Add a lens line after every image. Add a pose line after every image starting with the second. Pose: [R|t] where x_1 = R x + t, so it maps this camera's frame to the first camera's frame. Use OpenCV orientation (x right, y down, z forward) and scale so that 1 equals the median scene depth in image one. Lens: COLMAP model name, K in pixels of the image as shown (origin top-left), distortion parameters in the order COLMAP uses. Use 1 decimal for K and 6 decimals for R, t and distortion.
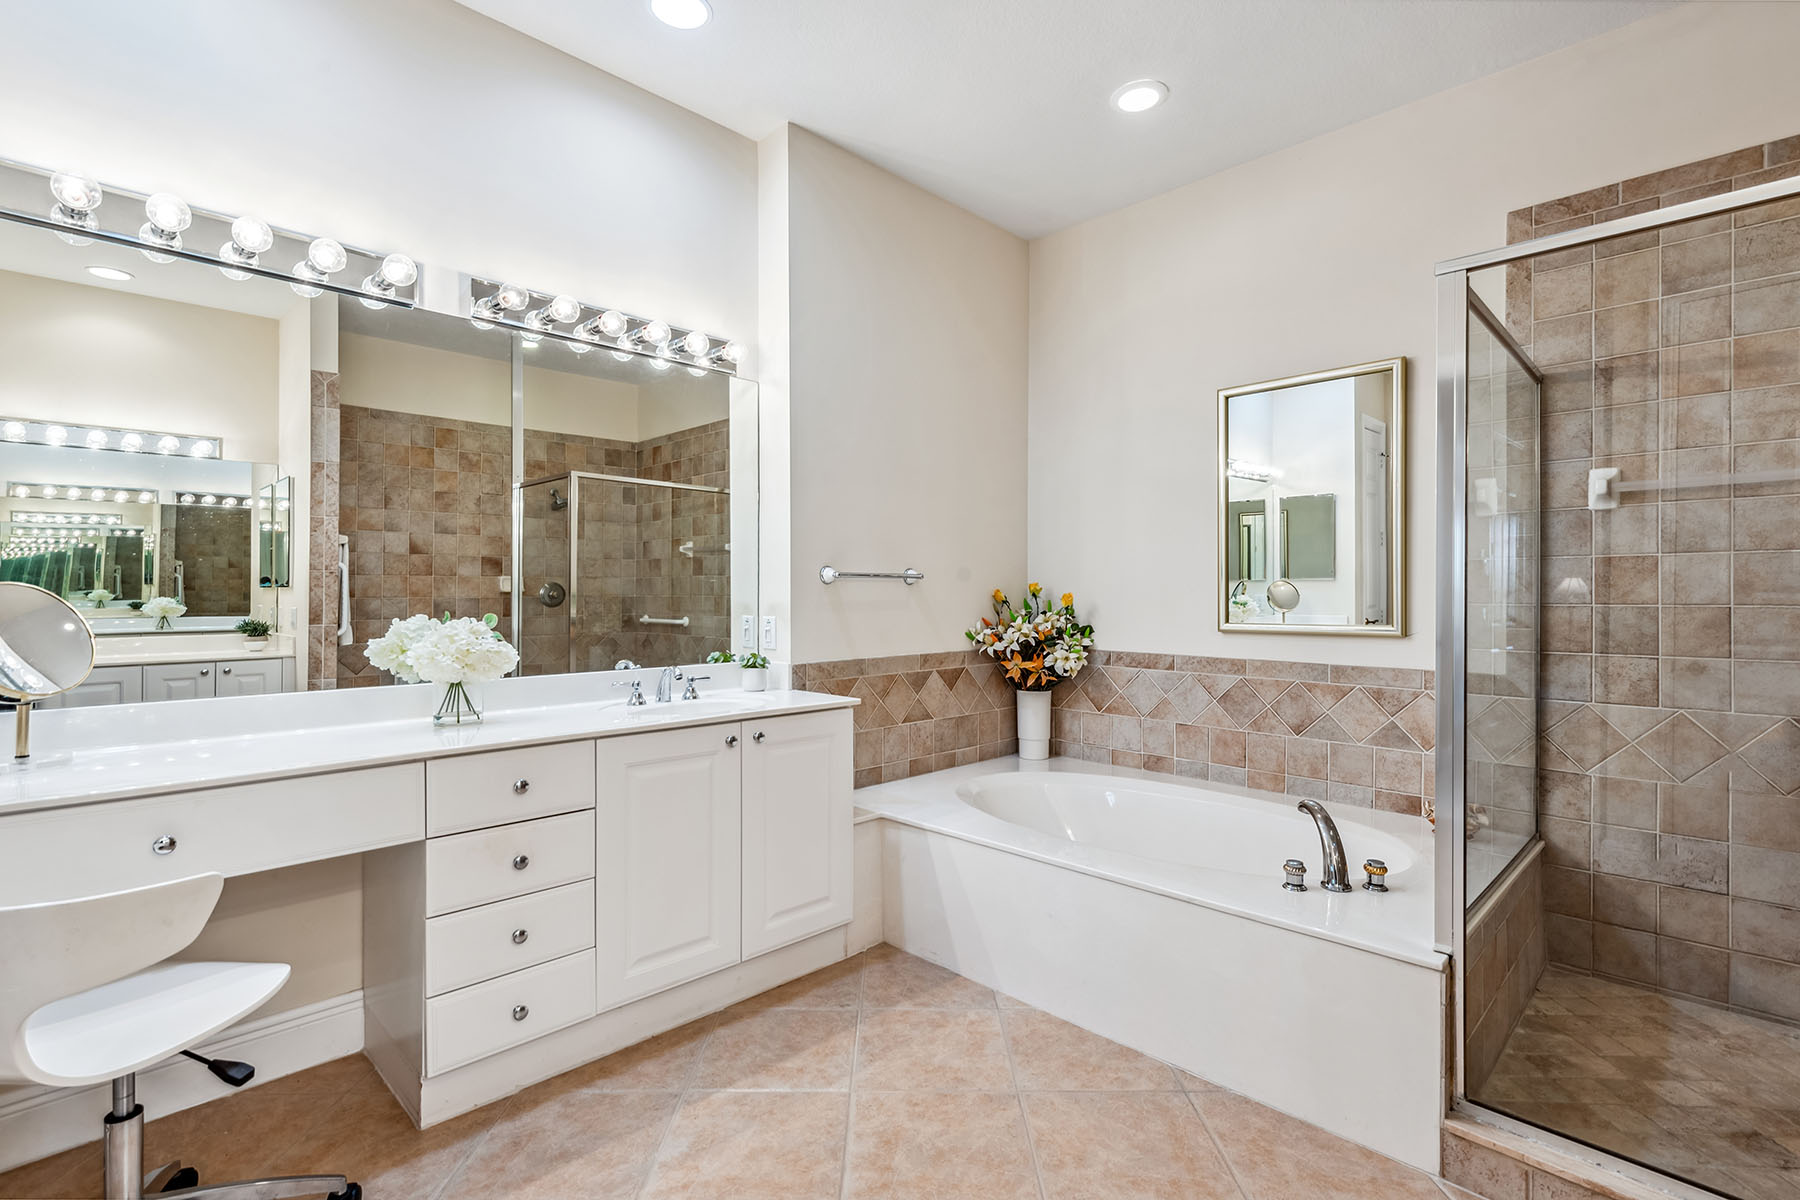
lens RADIAL K [[838.3, 0, 896.4], [0, 838.3, 596.9], [0, 0, 1]] dist [0.004278, -0.000469]
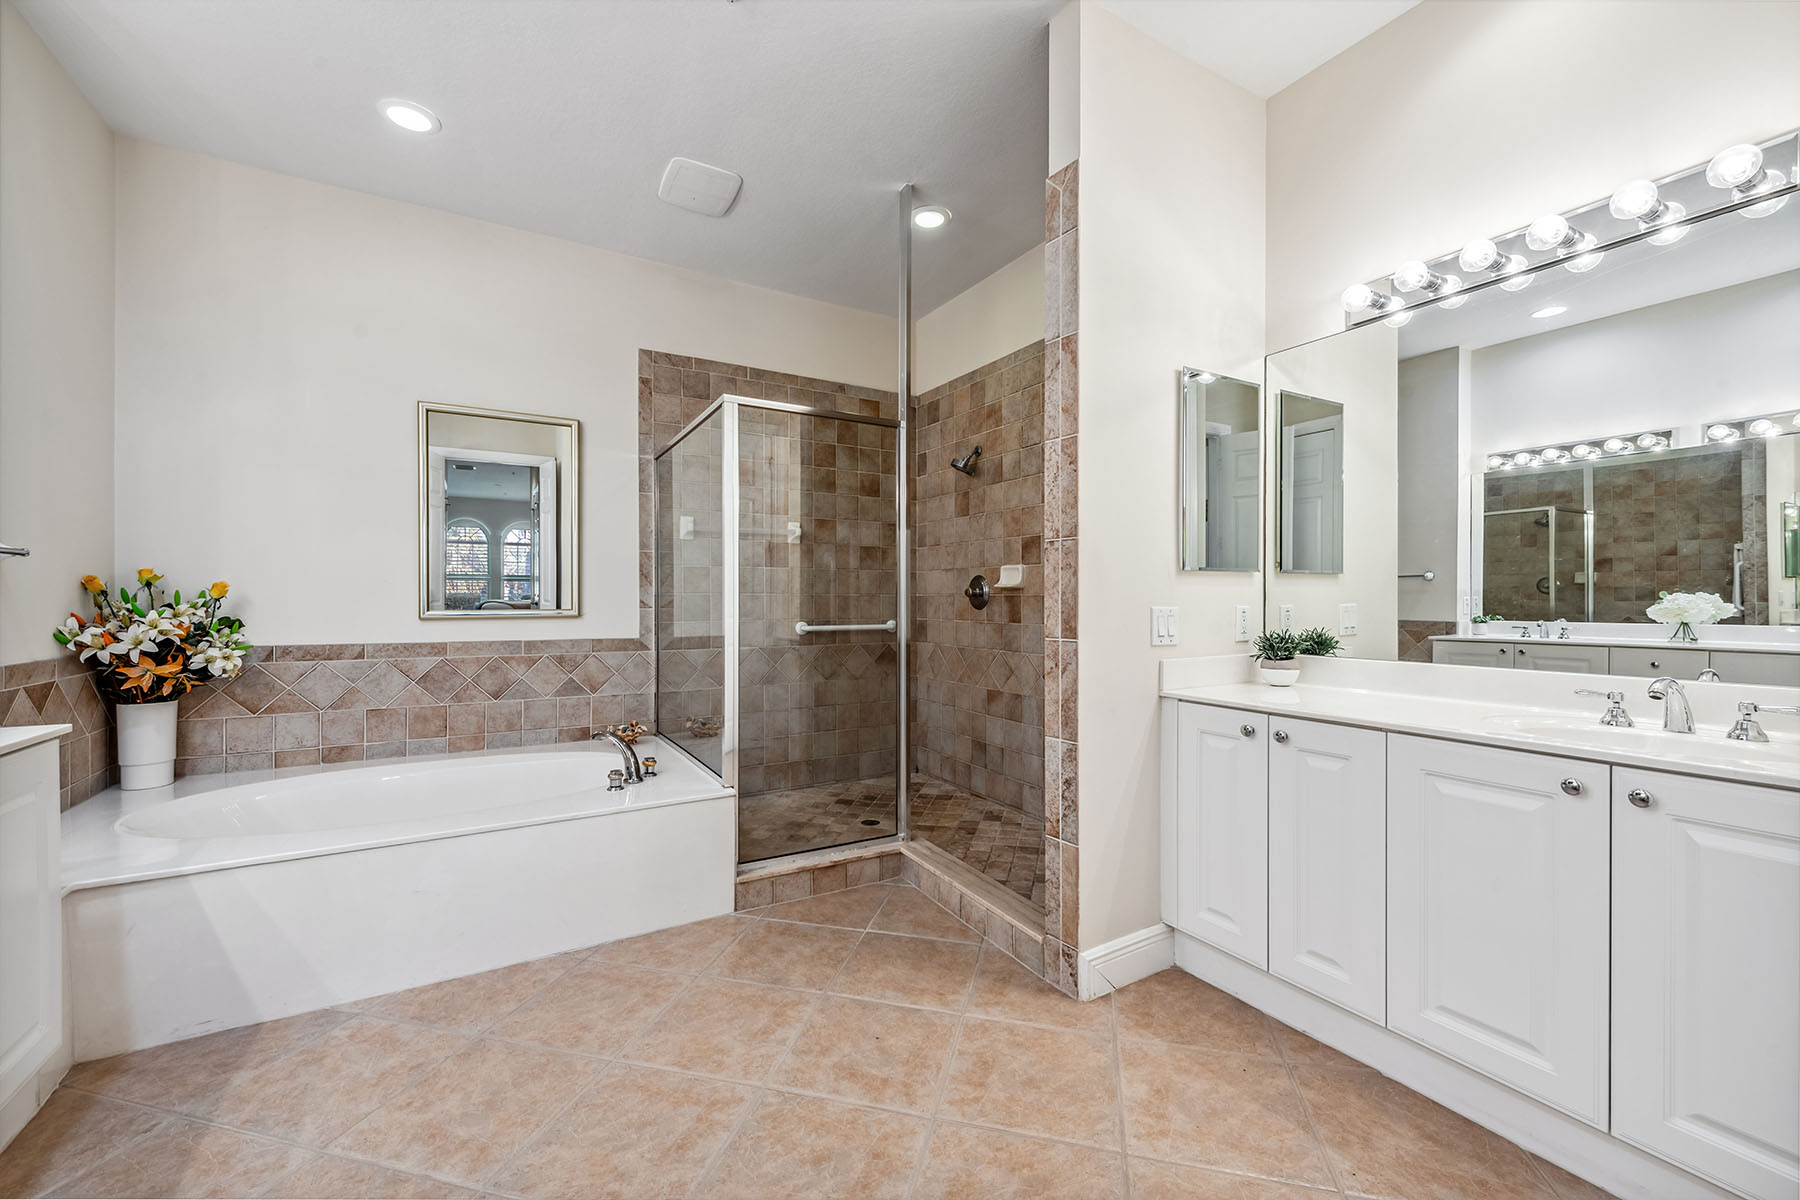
lens RADIAL K [[731.5, 0, 899.3], [0, 731.5, 599.4], [0, 0, 1]] dist [-0.001508, -0.000757]
pose [[0.232360, -0.001678, 0.972628, -0.399213], [0.001963, 0.999997, 0.001256, 0.014939], [-0.972628, 0.001618, 0.232363, 0.155006]]
